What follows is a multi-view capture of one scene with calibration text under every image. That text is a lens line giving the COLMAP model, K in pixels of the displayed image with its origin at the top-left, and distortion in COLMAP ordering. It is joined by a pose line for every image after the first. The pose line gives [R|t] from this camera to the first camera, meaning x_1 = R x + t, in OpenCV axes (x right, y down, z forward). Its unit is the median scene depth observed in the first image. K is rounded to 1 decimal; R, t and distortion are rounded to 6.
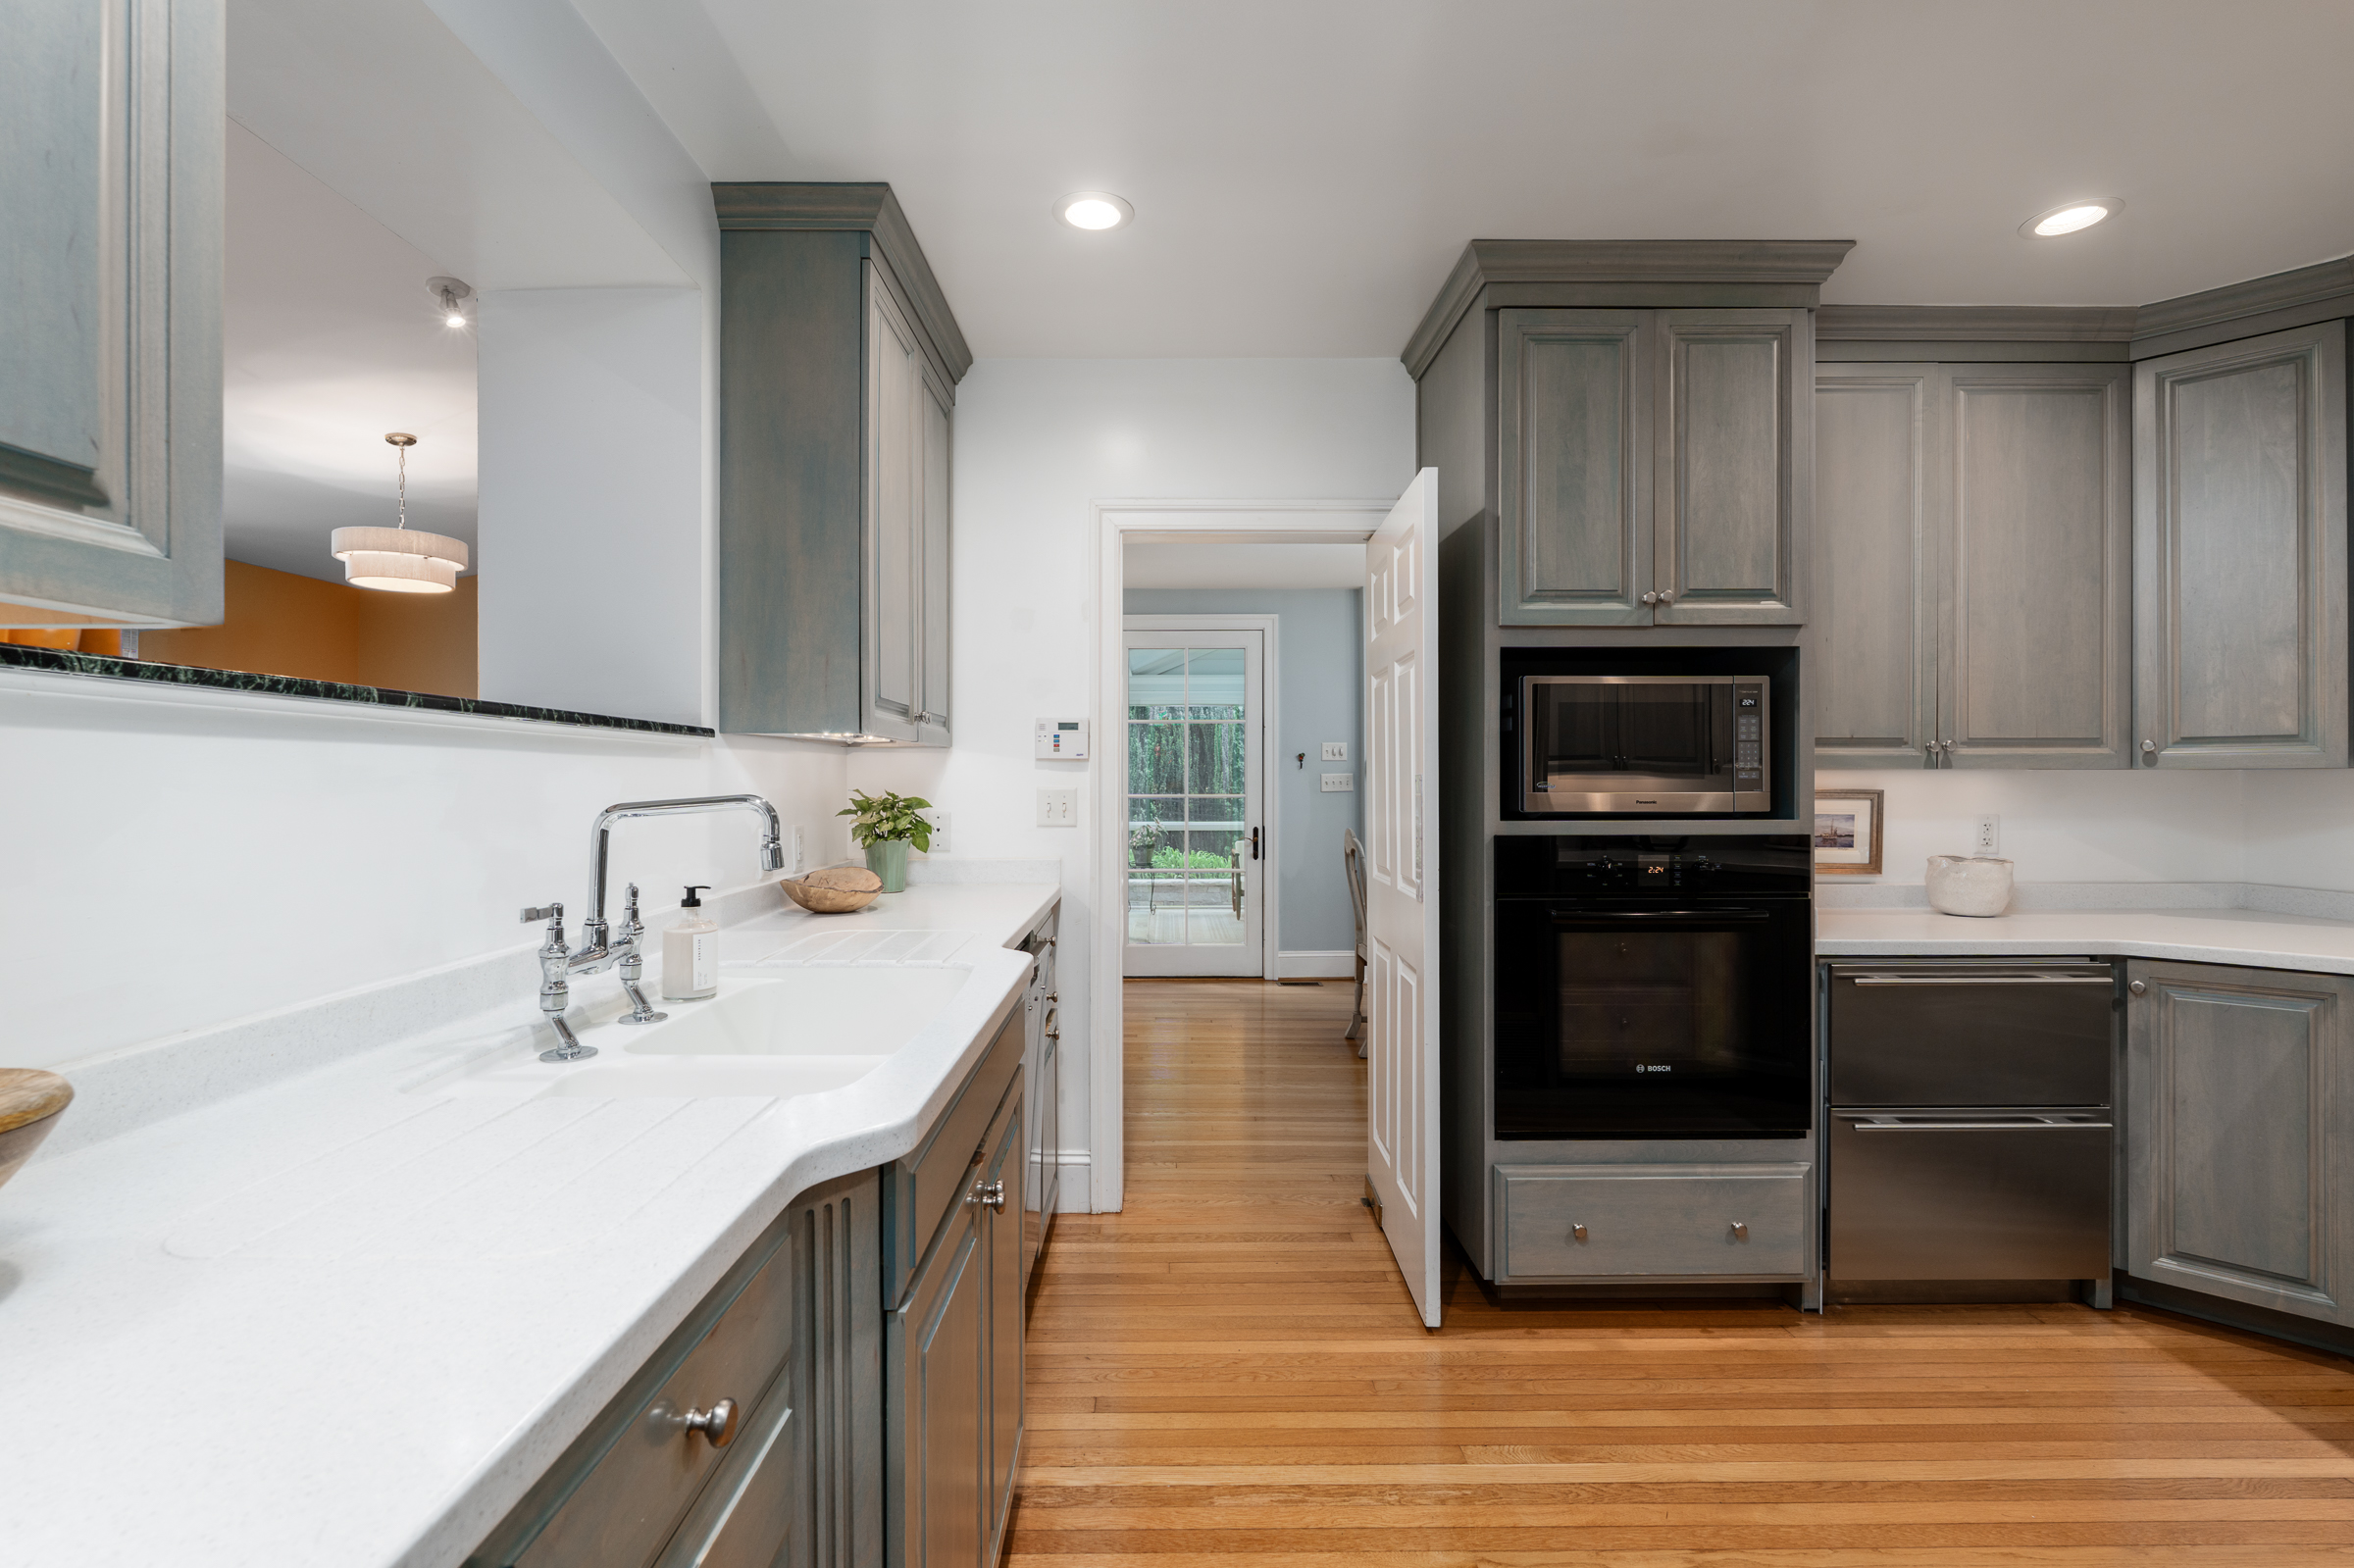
lens RADIAL K [[1062.0, 0, 1181.1], [0, 1062.0, 782.3], [0, 0, 1]] dist [-0.001988, -0.000202]
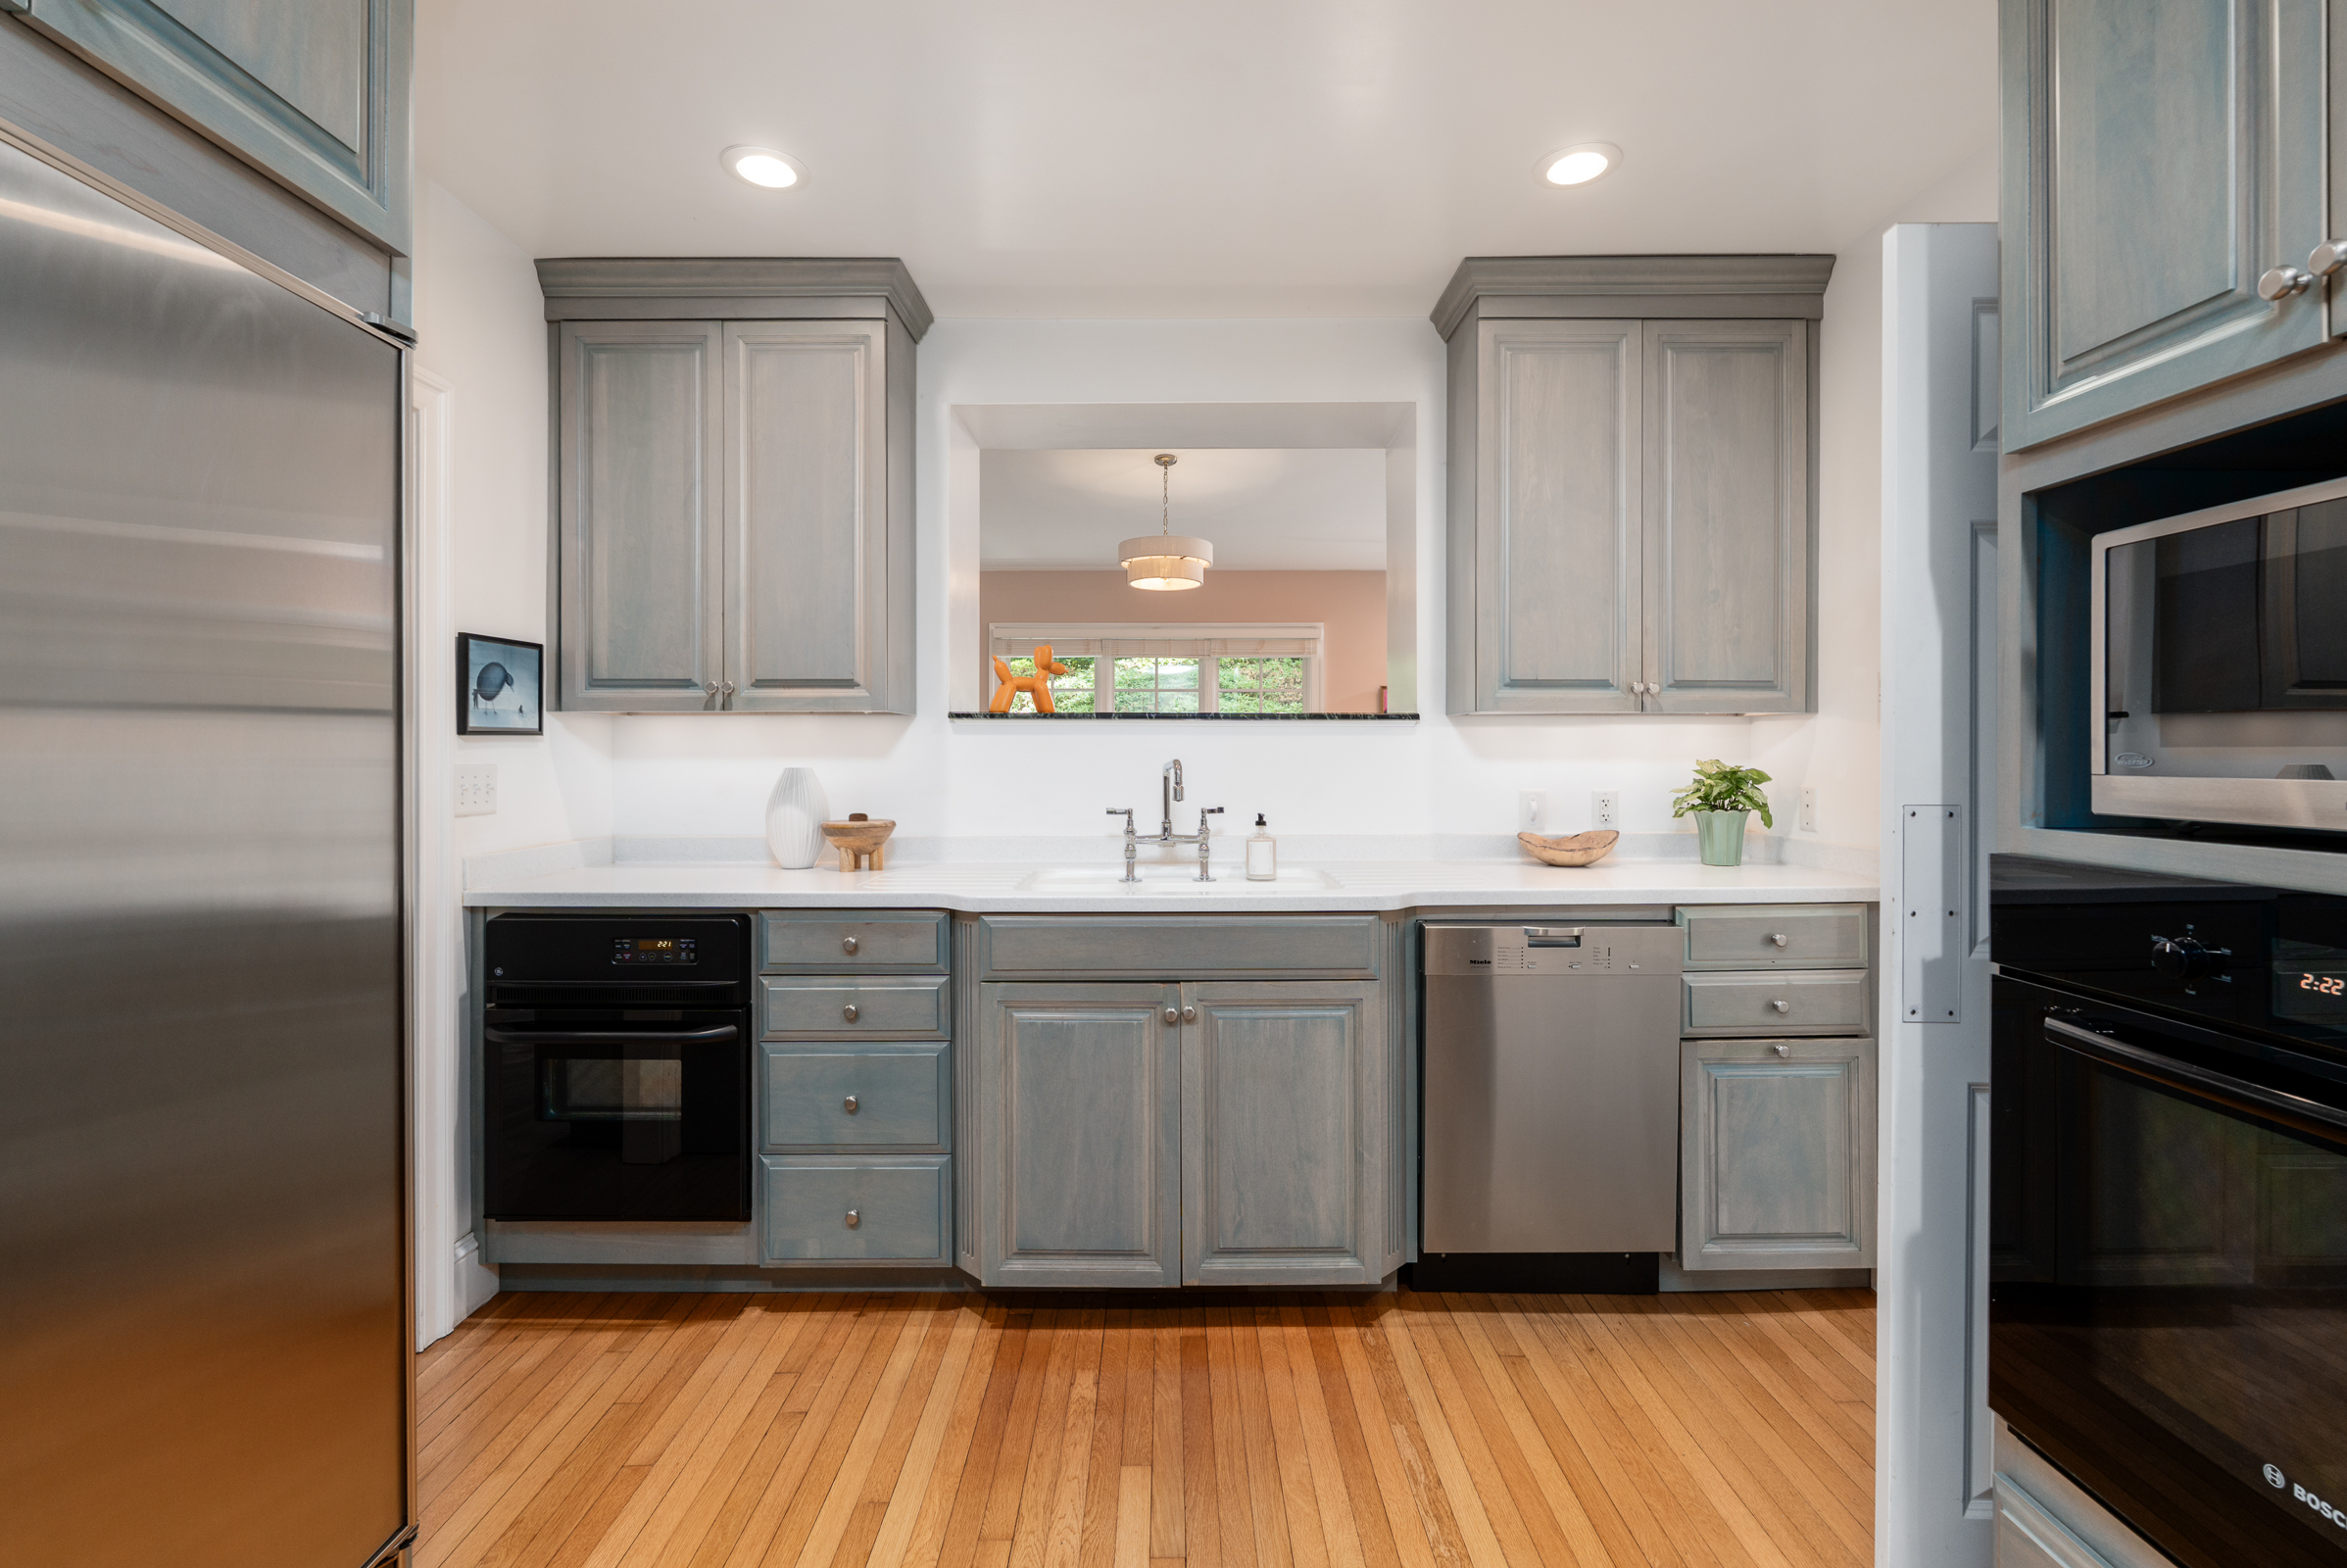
lens RADIAL K [[1059.0, 0, 1170.8], [0, 1059.0, 765.0], [0, 0, 1]] dist [-0.001988, -0.000202]
pose [[-0.005669, 0.012850, -0.999901, 0.939304], [-0.000782, 0.999917, 0.012855, -0.000498], [0.999984, 0.000854, -0.005658, 0.671234]]
